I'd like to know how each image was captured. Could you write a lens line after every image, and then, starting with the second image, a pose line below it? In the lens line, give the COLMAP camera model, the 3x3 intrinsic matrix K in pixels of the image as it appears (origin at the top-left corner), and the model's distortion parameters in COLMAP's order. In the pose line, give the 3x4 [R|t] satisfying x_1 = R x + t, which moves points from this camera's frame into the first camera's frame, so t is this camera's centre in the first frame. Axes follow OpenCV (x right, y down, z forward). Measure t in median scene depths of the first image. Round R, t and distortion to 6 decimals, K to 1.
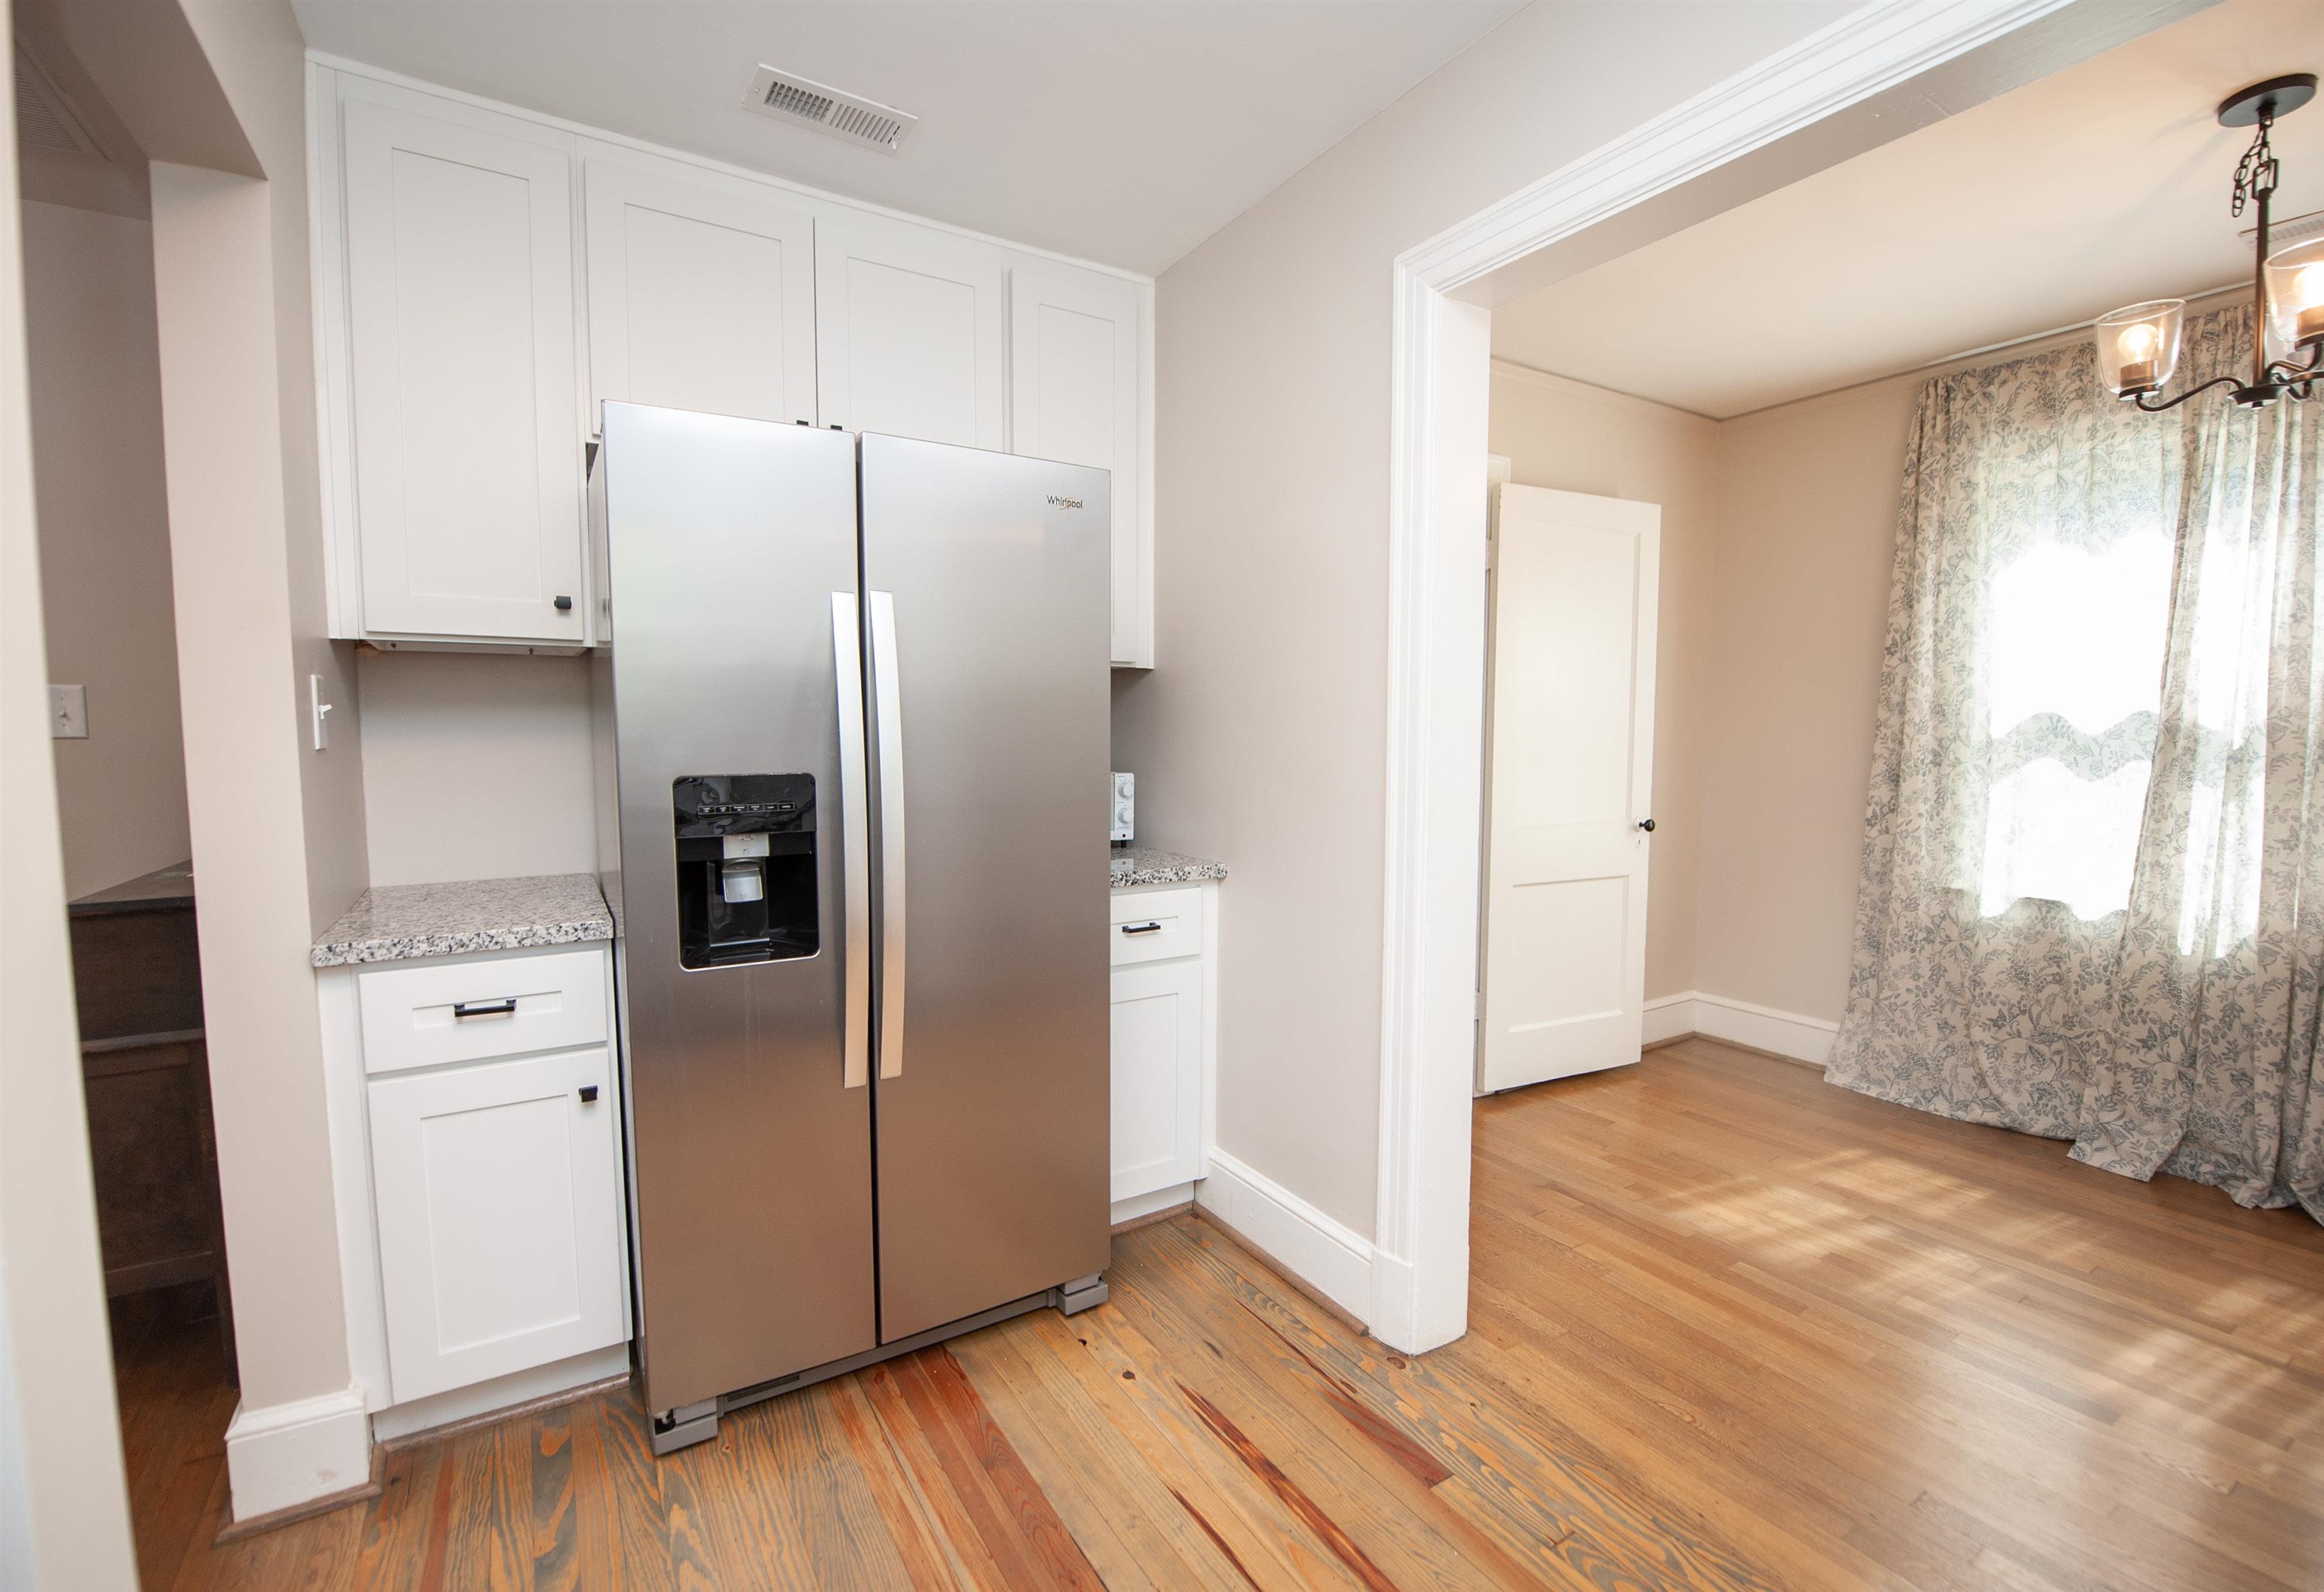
lens RADIAL K [[995.5, 0, 1158.1], [0, 995.5, 809.6], [0, 0, 1]] dist [-0.013541, -0.001541]
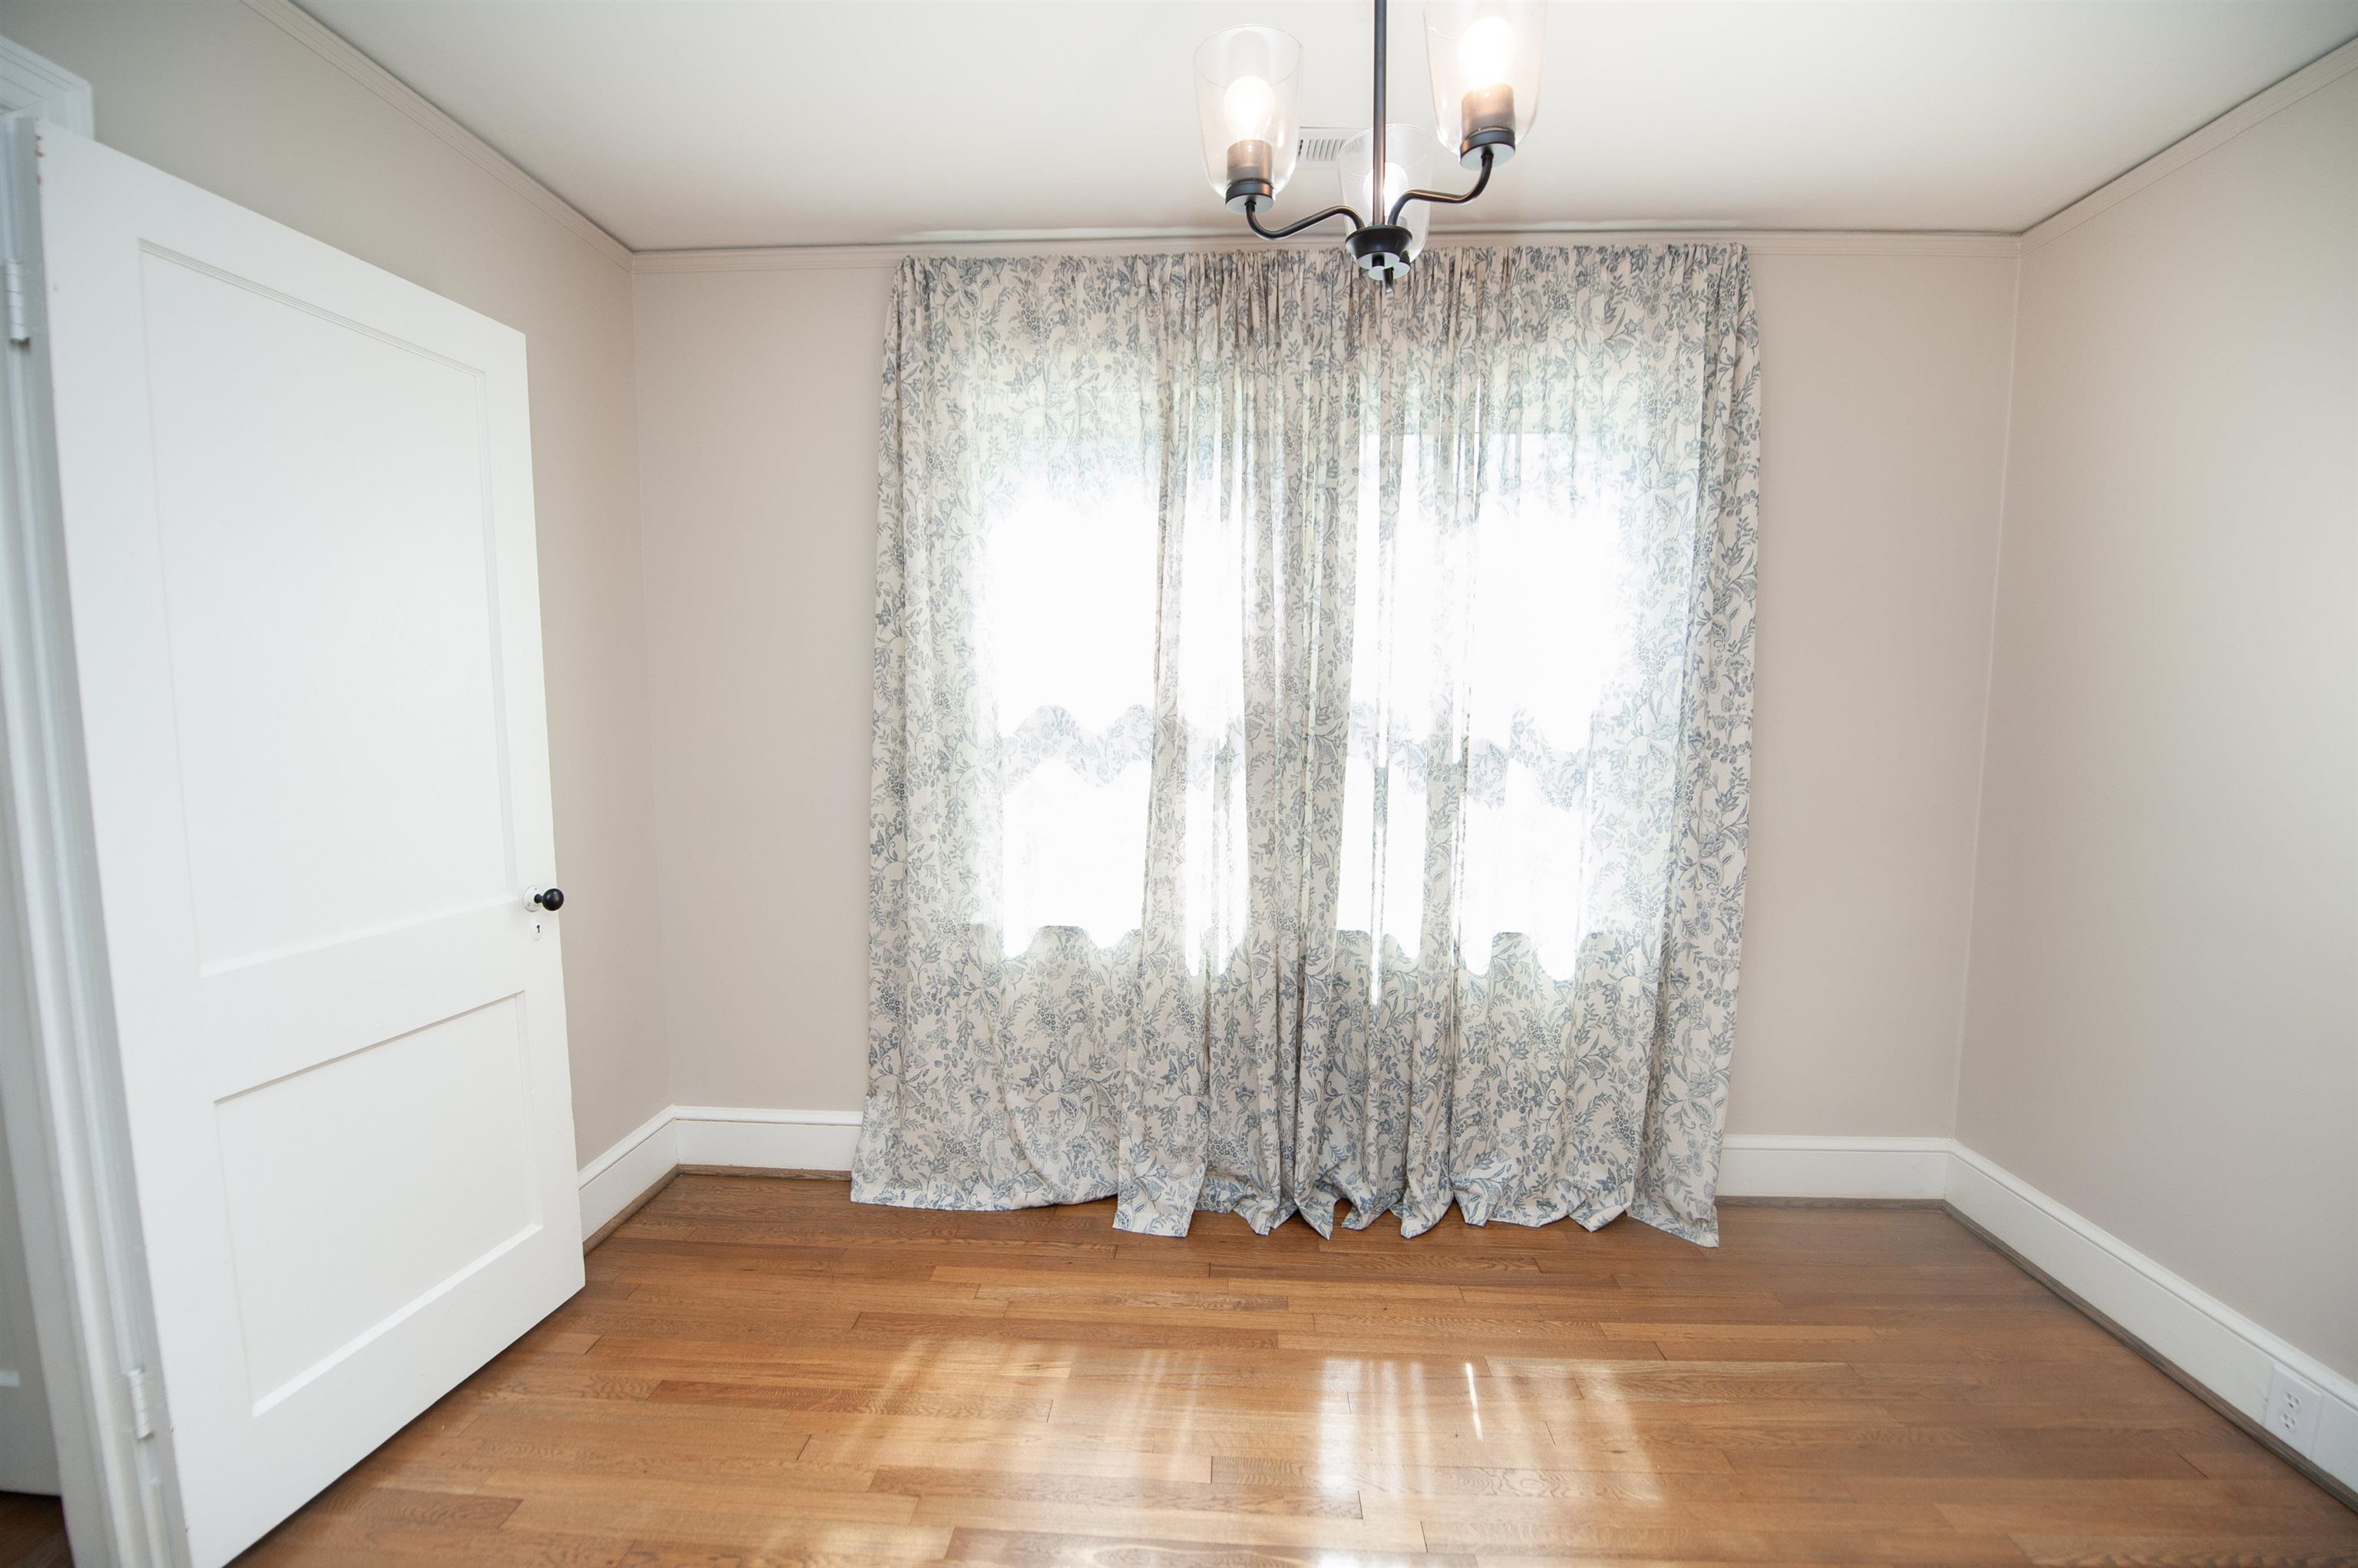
lens RADIAL K [[956.5, 0, 1186.1], [0, 956.5, 792.0], [0, 0, 1]] dist [-0.024775, -0.000208]
pose [[0.562565, -0.077160, 0.823145, 0.293031], [0.062657, 0.996751, 0.050612, -0.058046], [-0.824376, 0.023103, 0.565571, 0.443829]]
